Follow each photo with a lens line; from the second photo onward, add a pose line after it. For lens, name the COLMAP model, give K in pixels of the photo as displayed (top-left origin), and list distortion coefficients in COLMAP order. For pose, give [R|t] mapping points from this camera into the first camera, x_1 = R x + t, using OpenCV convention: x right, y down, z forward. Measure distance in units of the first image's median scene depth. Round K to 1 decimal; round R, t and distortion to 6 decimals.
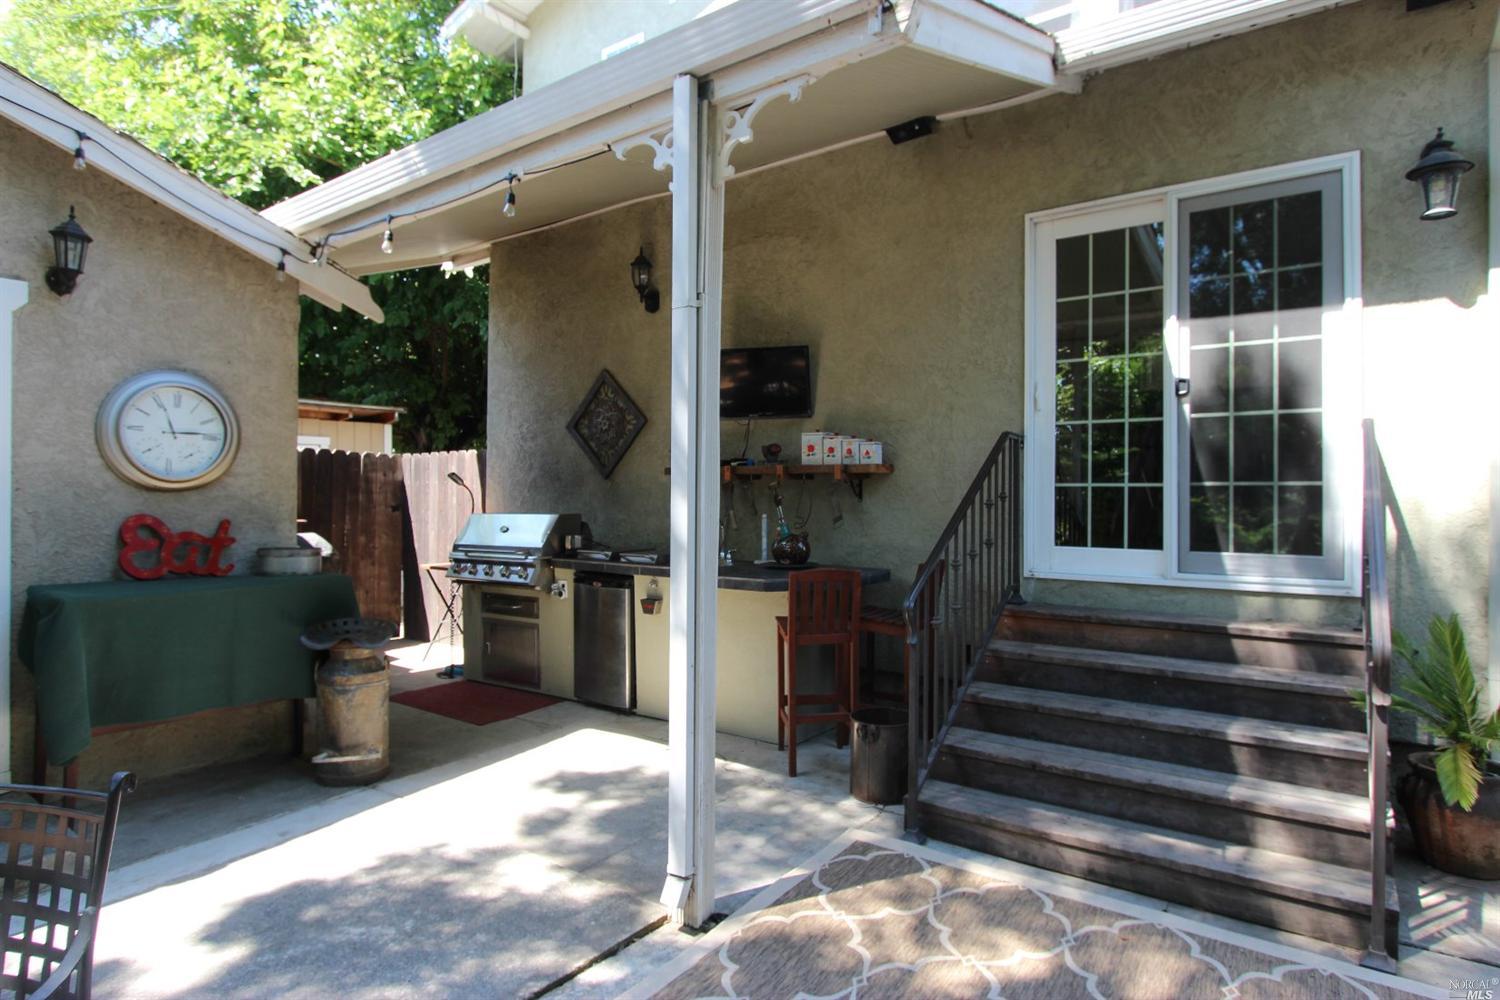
lens RADIAL K [[826.3, 0, 725.7], [0, 826.3, 493.8], [0, 0, 1]] dist [0.001571, 0.001669]
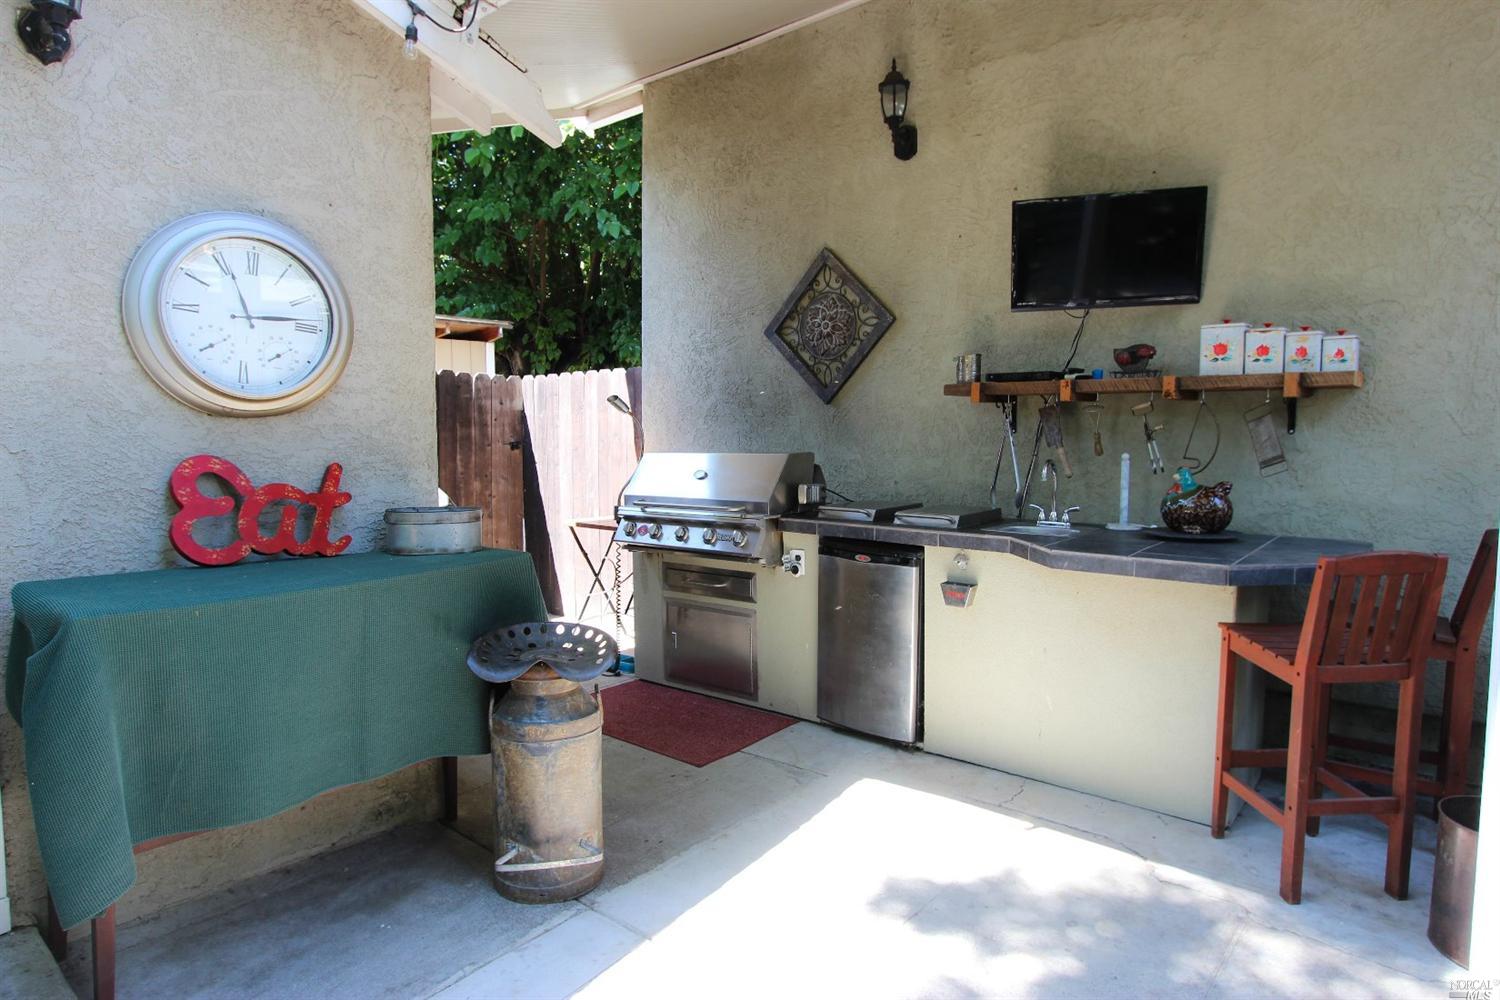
lens RADIAL K [[872.0, 0, 746.0], [0, 872.0, 493.3], [0, 0, 1]] dist [-0.002449, 0.002228]
pose [[0.998152, 0.002106, -0.060735, -0.210239], [0.002293, 0.997383, 0.072266, 0.005636], [0.060728, -0.072271, 0.995535, 0.300252]]
